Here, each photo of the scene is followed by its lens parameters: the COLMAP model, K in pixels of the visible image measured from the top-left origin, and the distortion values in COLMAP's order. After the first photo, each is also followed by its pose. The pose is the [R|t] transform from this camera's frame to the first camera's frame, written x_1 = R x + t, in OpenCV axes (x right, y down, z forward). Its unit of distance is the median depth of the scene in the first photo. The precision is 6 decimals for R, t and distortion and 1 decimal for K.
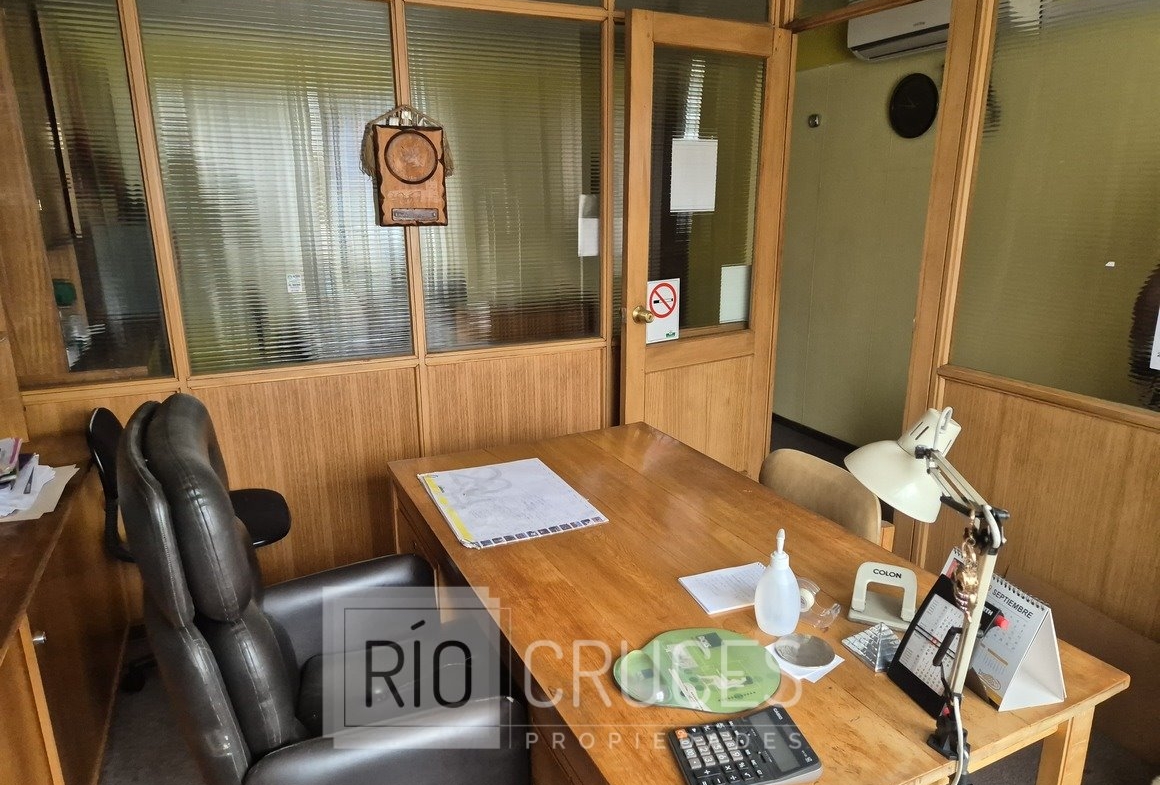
lens RADIAL K [[775.3, 0, 587.7], [0, 775.3, 395.8], [0, 0, 1]] dist [0.090098, -0.076956]
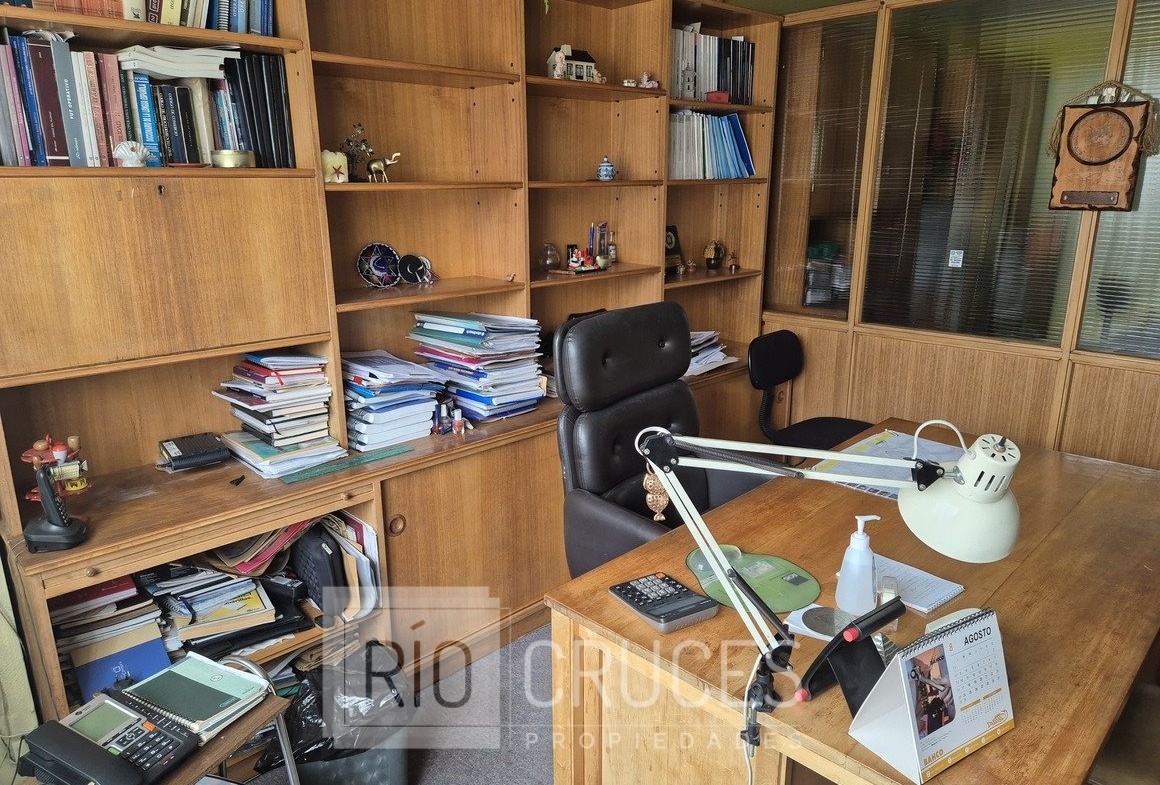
lens RADIAL K [[775.3, 0, 587.7], [0, 775.3, 395.8], [0, 0, 1]] dist [0.090098, -0.076956]
pose [[0.335062, 0.255410, -0.906917, 0.510416], [-0.241567, 0.953670, 0.179329, -0.033091], [0.910702, 0.158995, 0.381237, 0.134175]]
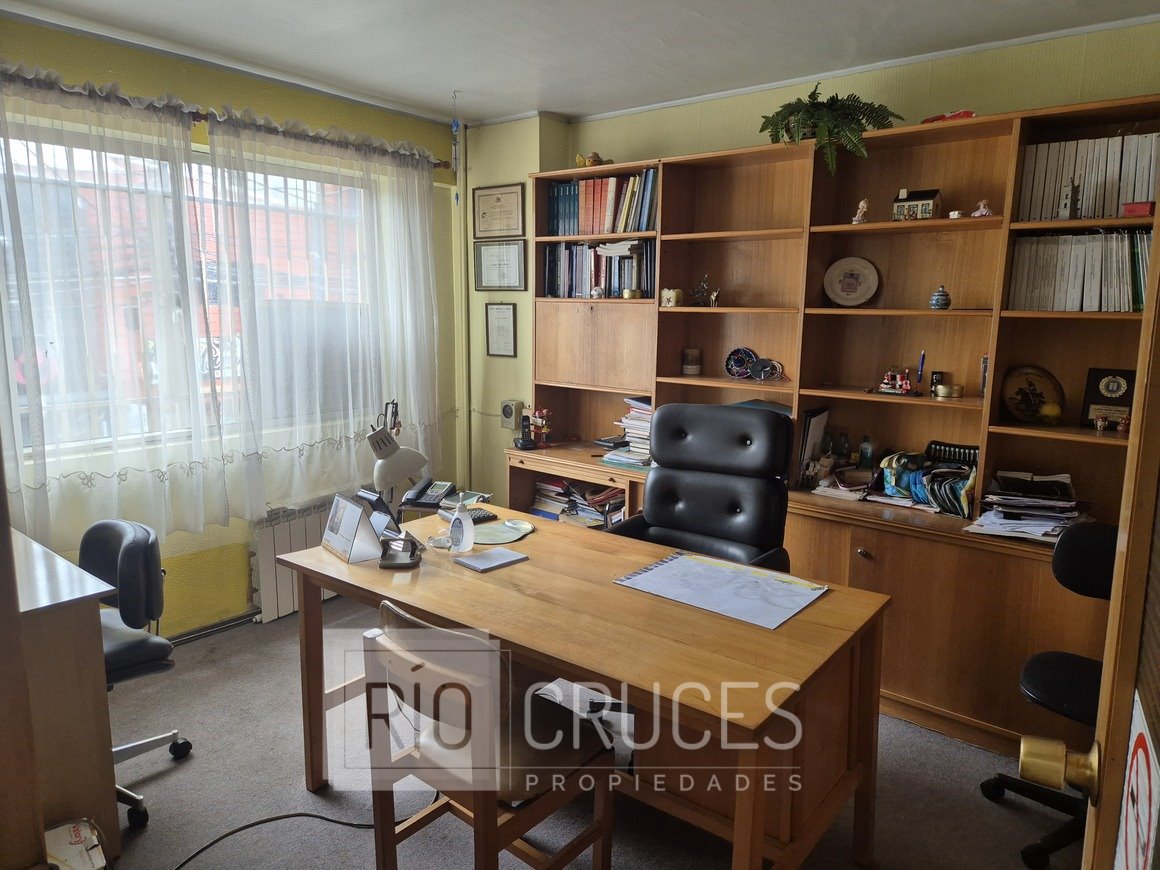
lens RADIAL K [[775.5, 0, 588.5], [0, 775.5, 425.8], [0, 0, 1]] dist [0.087944, -0.074442]
pose [[-0.894598, 0.063007, -0.442407, 0.380825], [-0.126571, 0.913743, 0.386074, -0.339546], [0.428572, 0.401377, -0.809458, 1.251395]]
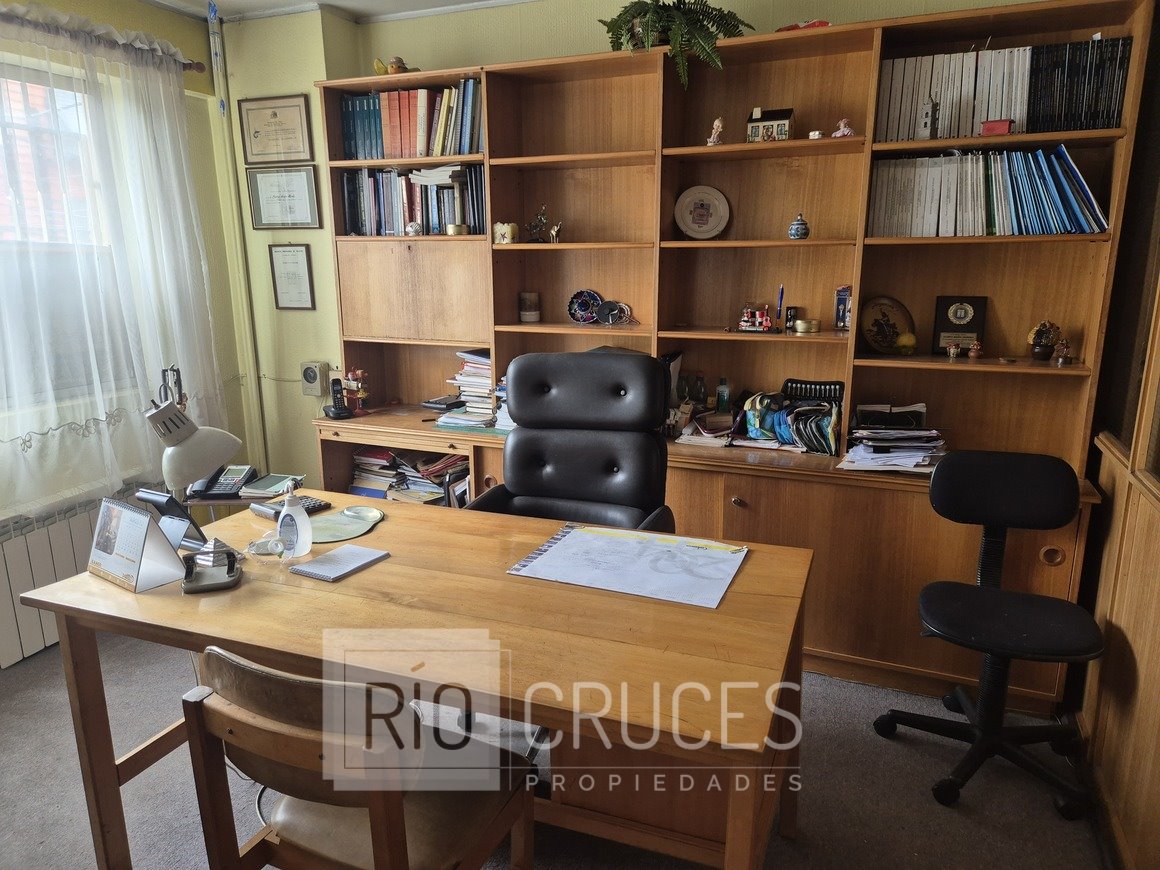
lens RADIAL K [[773.2, 0, 584.8], [0, 773.2, 433.9], [0, 0, 1]] dist [0.082126, -0.065717]
pose [[-0.736196, 0.156749, -0.658366, 0.376440], [-0.171020, 0.898146, 0.405076, -0.266752], [0.654804, 0.410809, -0.634404, 1.087220]]
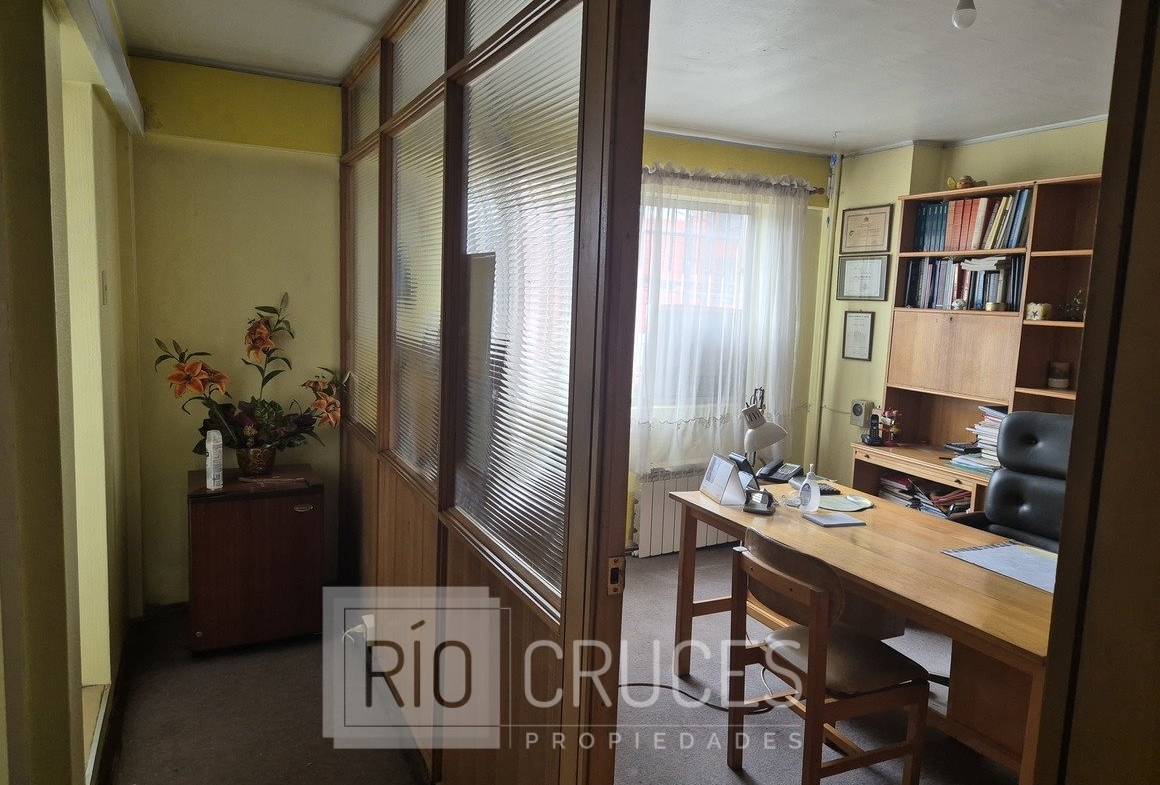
lens RADIAL K [[783.2, 0, 563.3], [0, 783.2, 385.3], [0, 0, 1]] dist [0.038588, -0.005455]
pose [[-0.999361, -0.035487, 0.004325, 0.473886], [-0.031312, 0.927251, 0.373128, -0.416931], [-0.017251, 0.372754, -0.927770, 1.499841]]
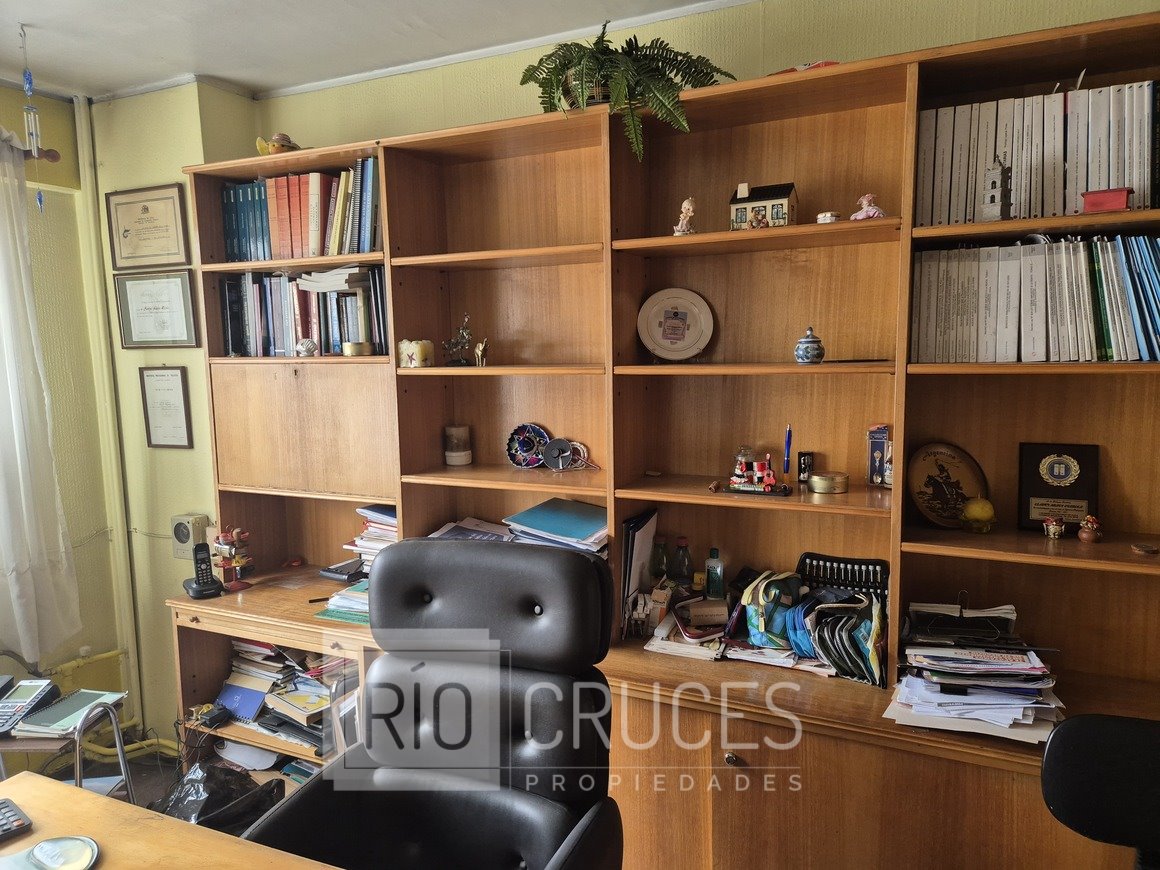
lens RADIAL K [[770.7, 0, 589.6], [0, 770.7, 434.9], [0, 0, 1]] dist [0.083578, -0.071837]
pose [[-0.760664, 0.094716, -0.642198, 0.070955], [-0.148607, 0.937618, 0.314307, -0.259931], [0.631907, 0.334518, -0.699137, 0.907444]]
